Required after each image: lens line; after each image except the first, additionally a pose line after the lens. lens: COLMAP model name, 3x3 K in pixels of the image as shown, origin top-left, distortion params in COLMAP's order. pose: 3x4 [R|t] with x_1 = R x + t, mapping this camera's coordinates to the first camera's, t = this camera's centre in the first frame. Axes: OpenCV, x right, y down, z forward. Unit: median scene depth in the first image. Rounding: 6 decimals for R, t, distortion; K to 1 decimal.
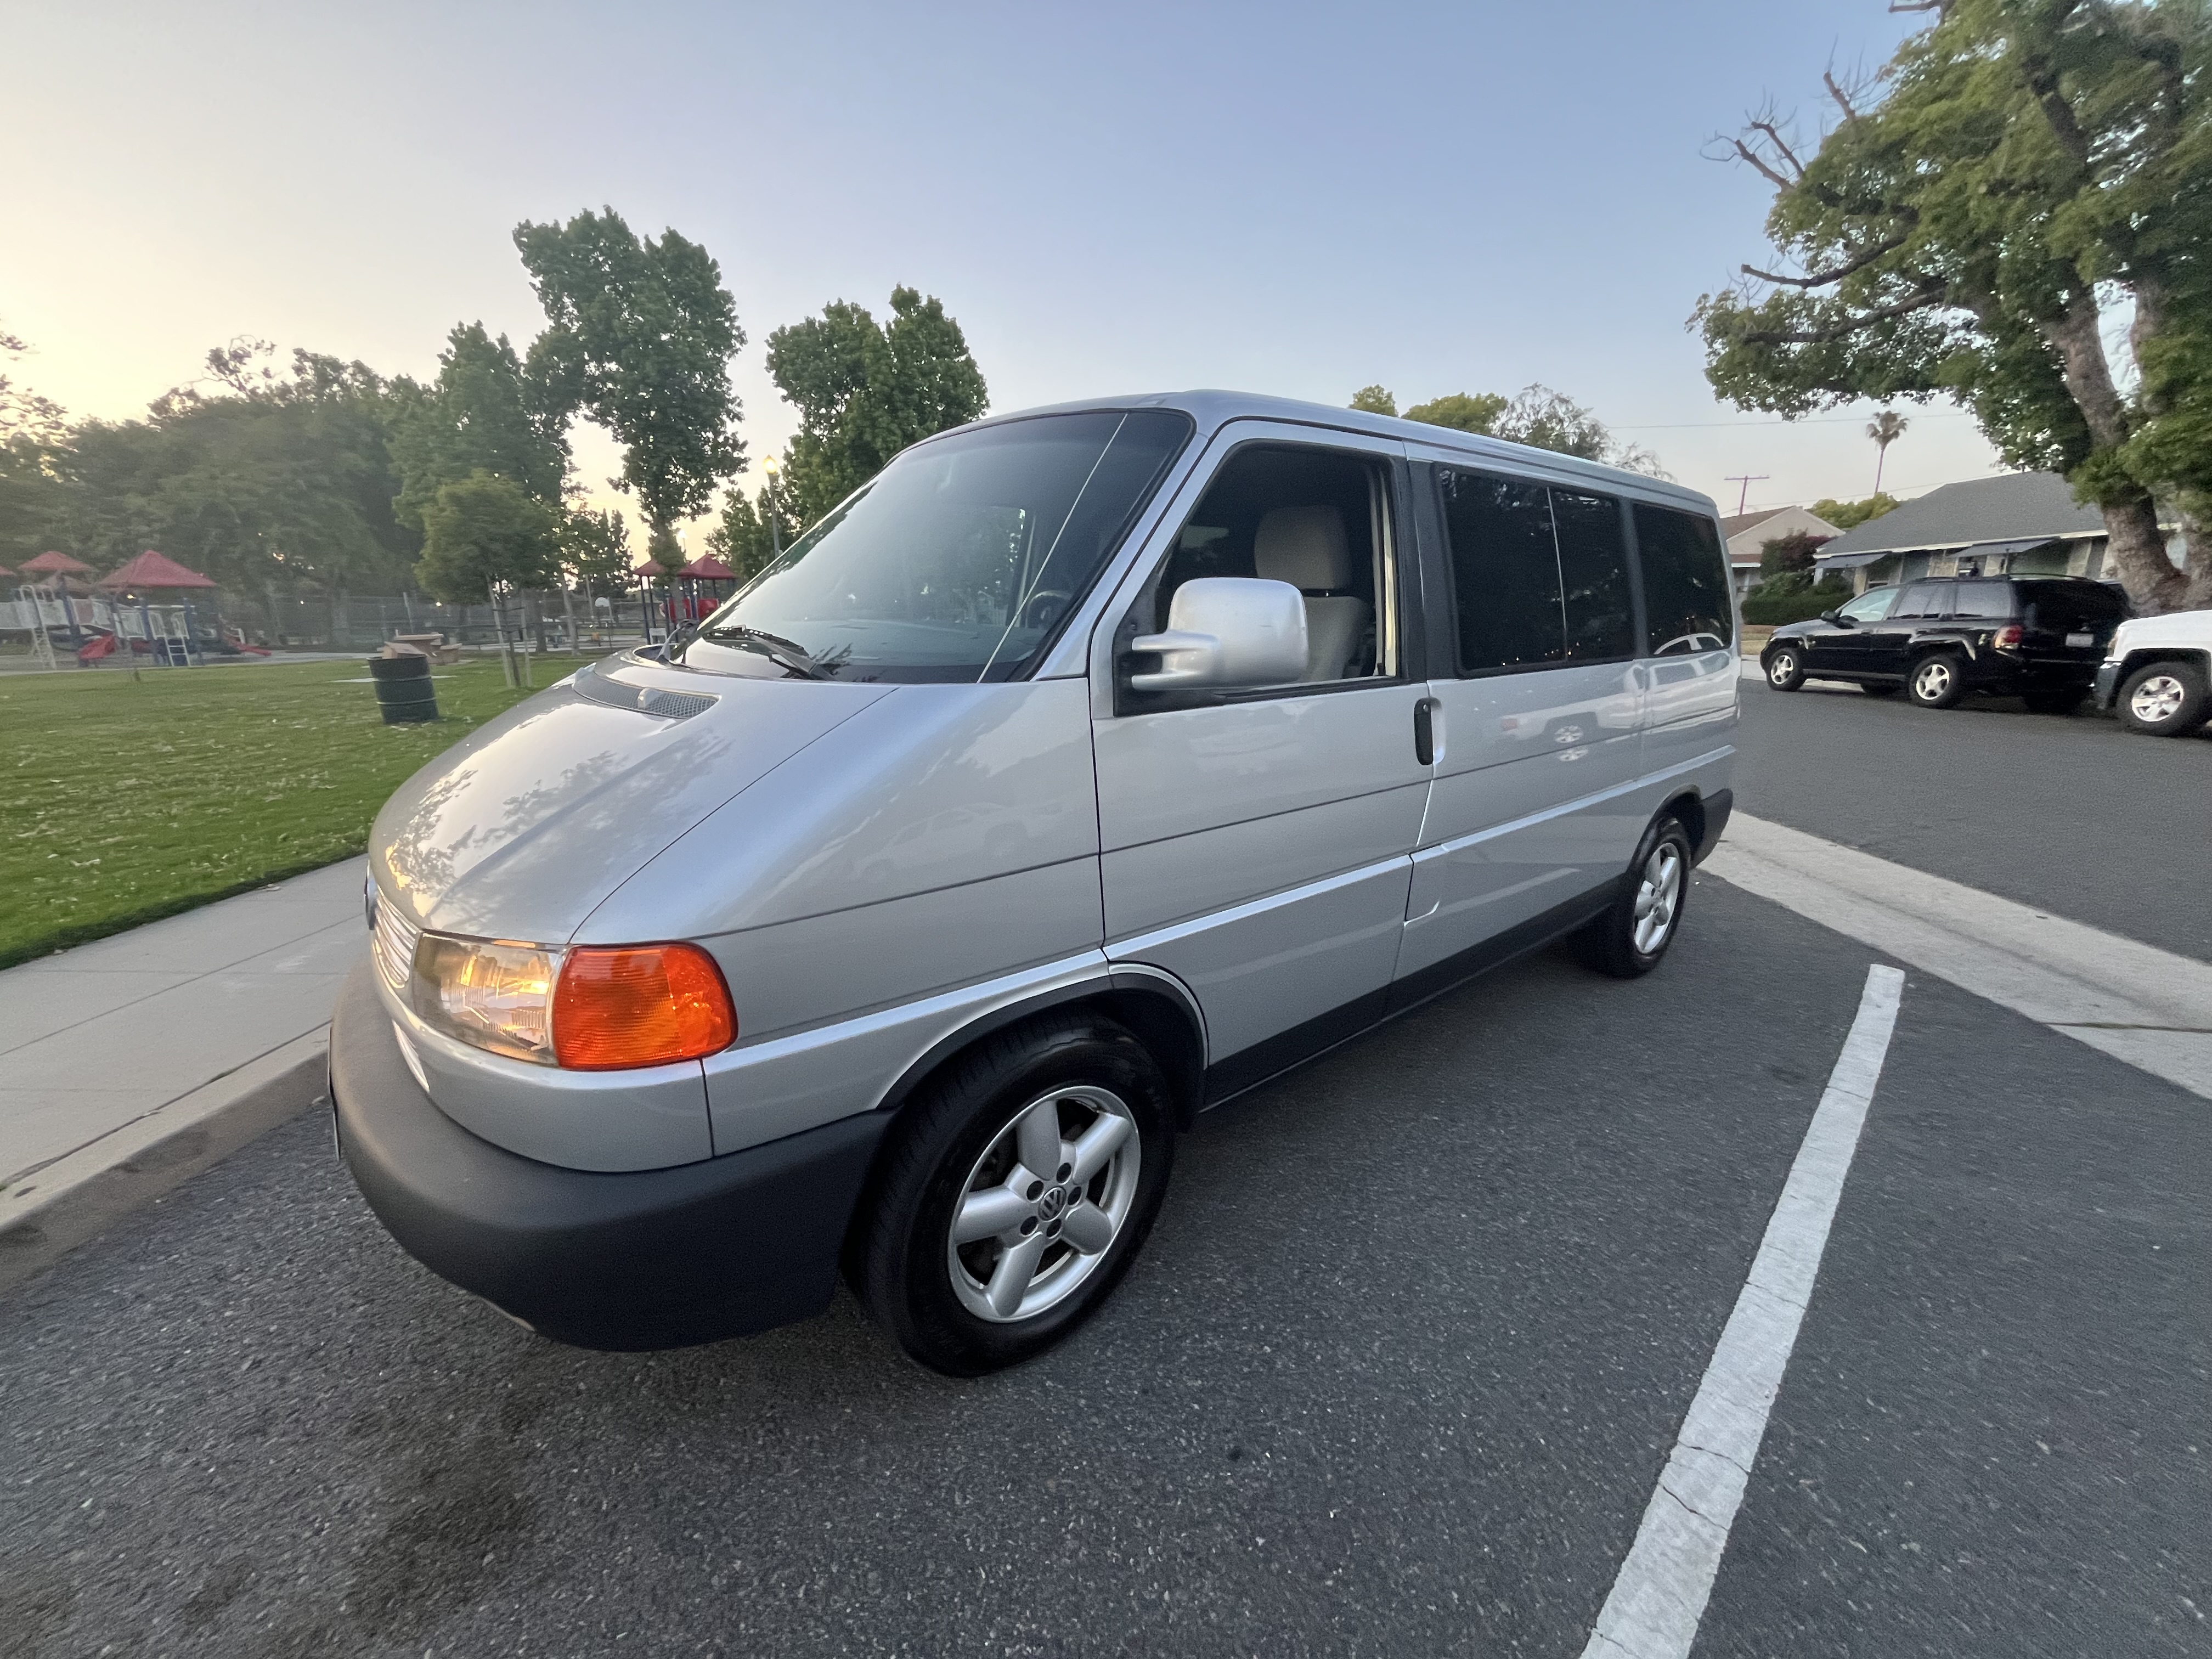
lens RADIAL K [[893.0, 0, 1061.7], [0, 893.0, 830.7], [0, 0, 1]] dist [-0.000462, -0.000218]
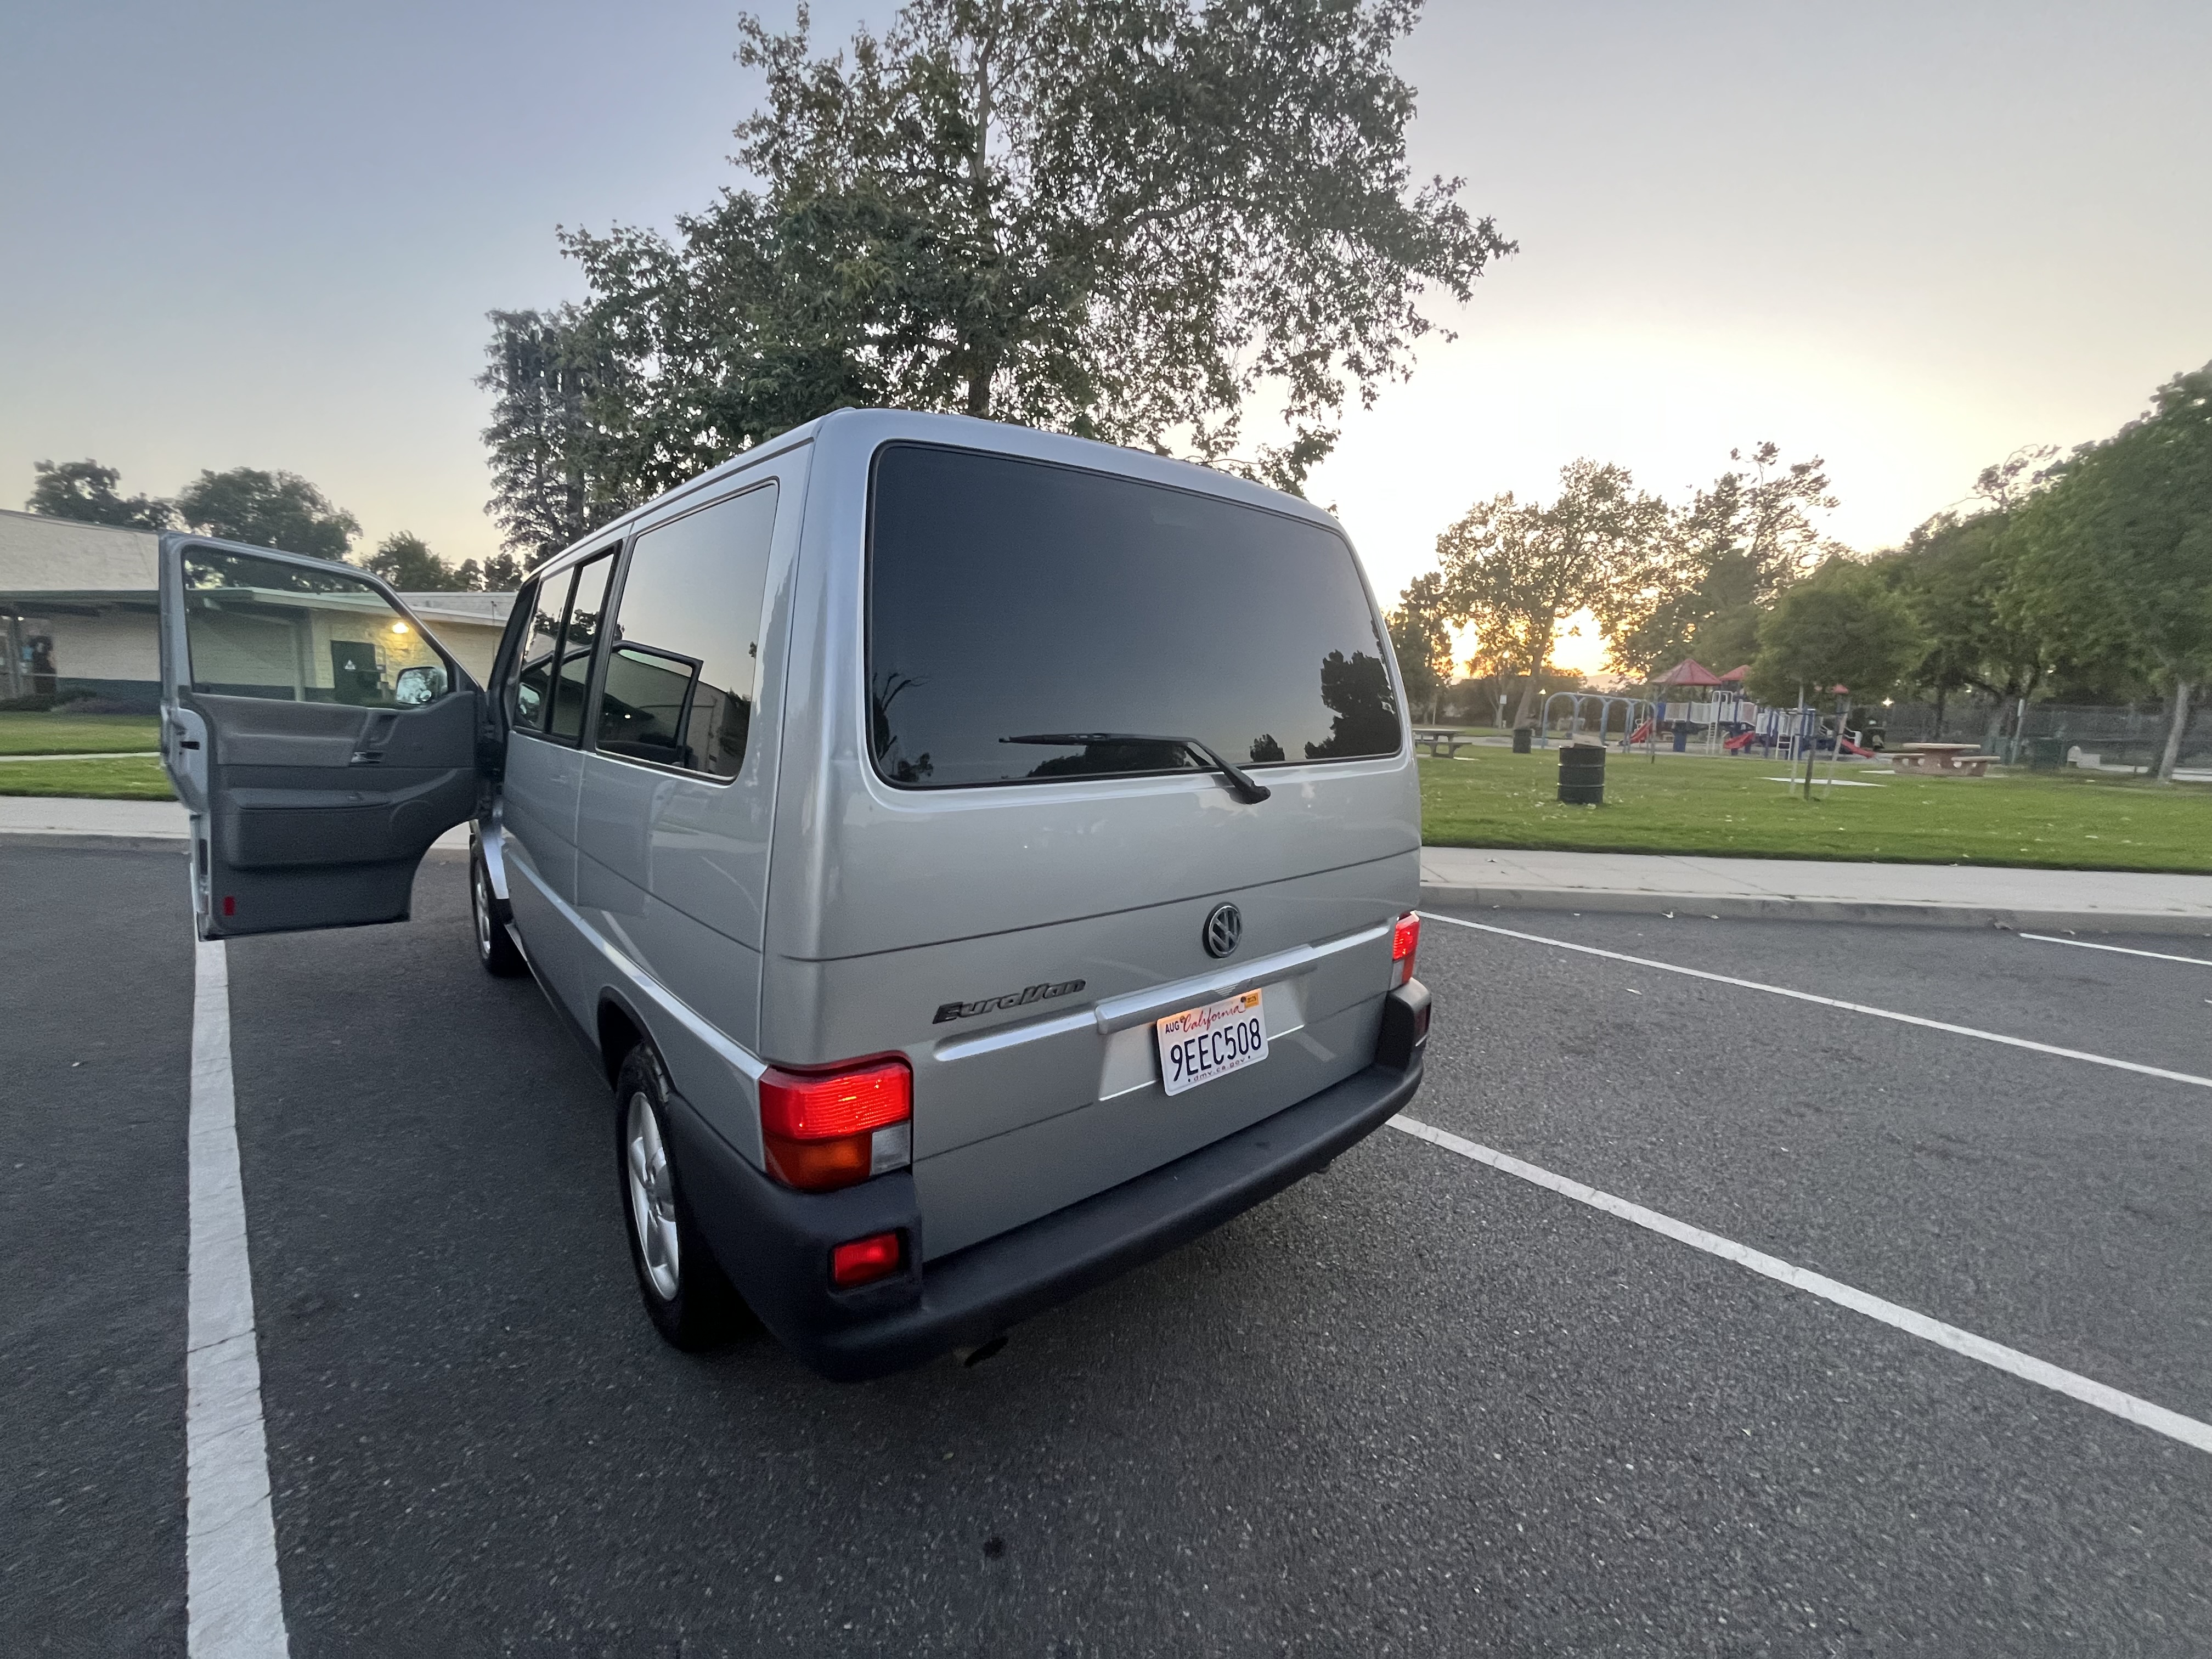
lens RADIAL K [[873.6, 0, 1112.8], [0, 873.6, 842.5], [0, 0, 1]] dist [0.000041, 0.000095]
pose [[0.040017, 0.179851, -0.982880, 0.695598], [-0.278962, 0.946565, 0.161848, -0.176153], [0.959468, 0.267709, 0.088050, 0.692096]]
